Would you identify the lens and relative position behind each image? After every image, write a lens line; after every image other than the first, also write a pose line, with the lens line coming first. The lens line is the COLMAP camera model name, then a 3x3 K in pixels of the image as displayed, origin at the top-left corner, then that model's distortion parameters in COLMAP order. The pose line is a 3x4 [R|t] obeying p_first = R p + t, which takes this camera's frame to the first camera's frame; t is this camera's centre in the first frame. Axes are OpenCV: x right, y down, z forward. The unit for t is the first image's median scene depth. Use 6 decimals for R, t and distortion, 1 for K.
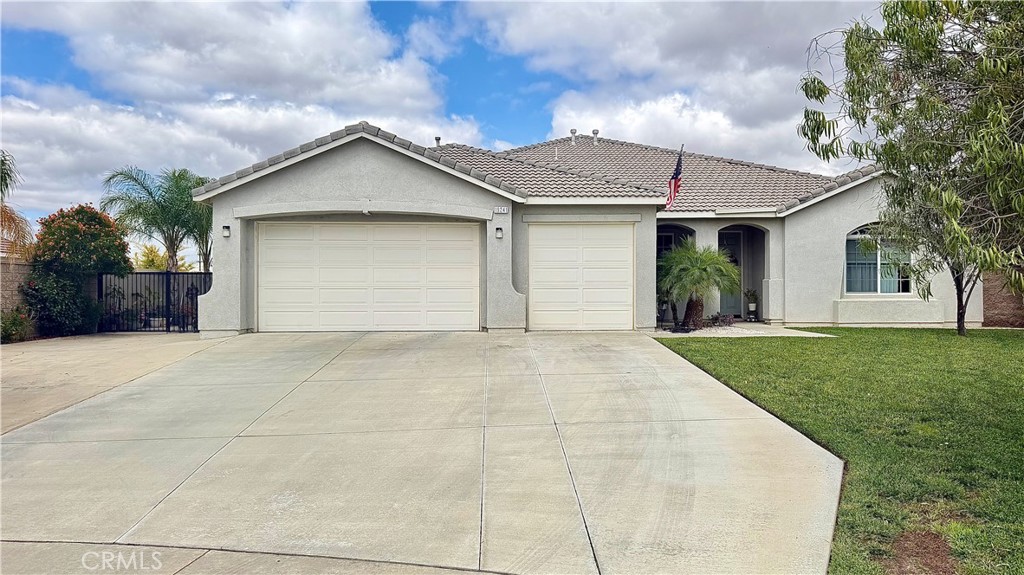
lens RADIAL K [[720.5, 0, 512.0], [0, 720.5, 287.5], [0, 0, 1]] dist [0.081484, -0.150337]
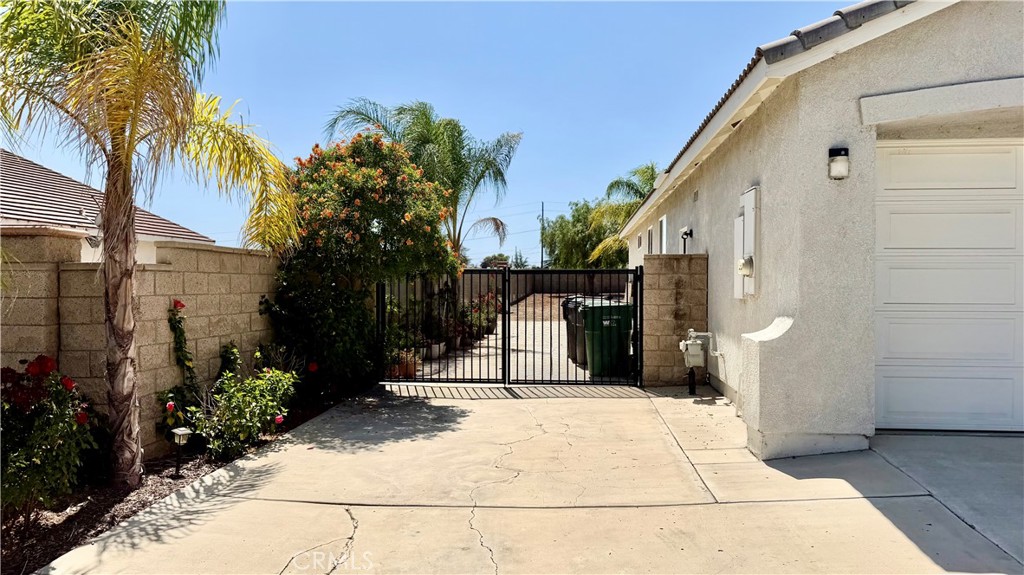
lens RADIAL K [[752.3, 0, 486.4], [0, 752.3, 289.3], [0, 0, 1]] dist [0.000352, -0.000390]
pose [[0.984750, 0.002145, -0.173960, -1.205177], [0.001212, 0.999815, 0.019191, -0.052374], [0.173969, -0.019109, 0.984566, 1.447670]]
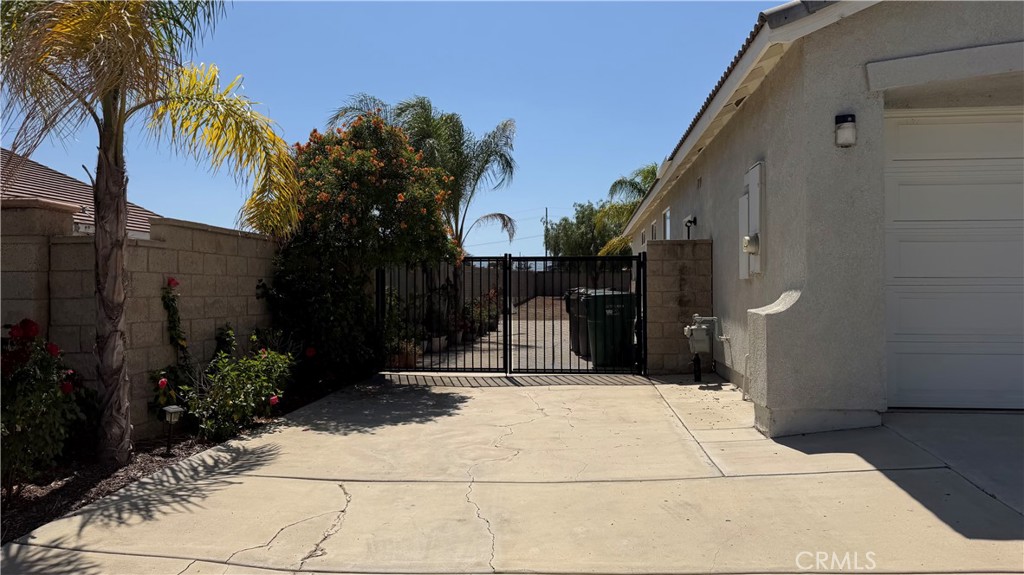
lens RADIAL K [[752.2, 0, 482.4], [0, 752.2, 276.6], [0, 0, 1]] dist [0.000685, -0.001083]
pose [[0.982760, -0.005096, -0.184817, -1.201966], [0.003834, 0.999967, -0.007186, -0.010404], [0.184848, 0.006354, 0.982747, 1.470690]]
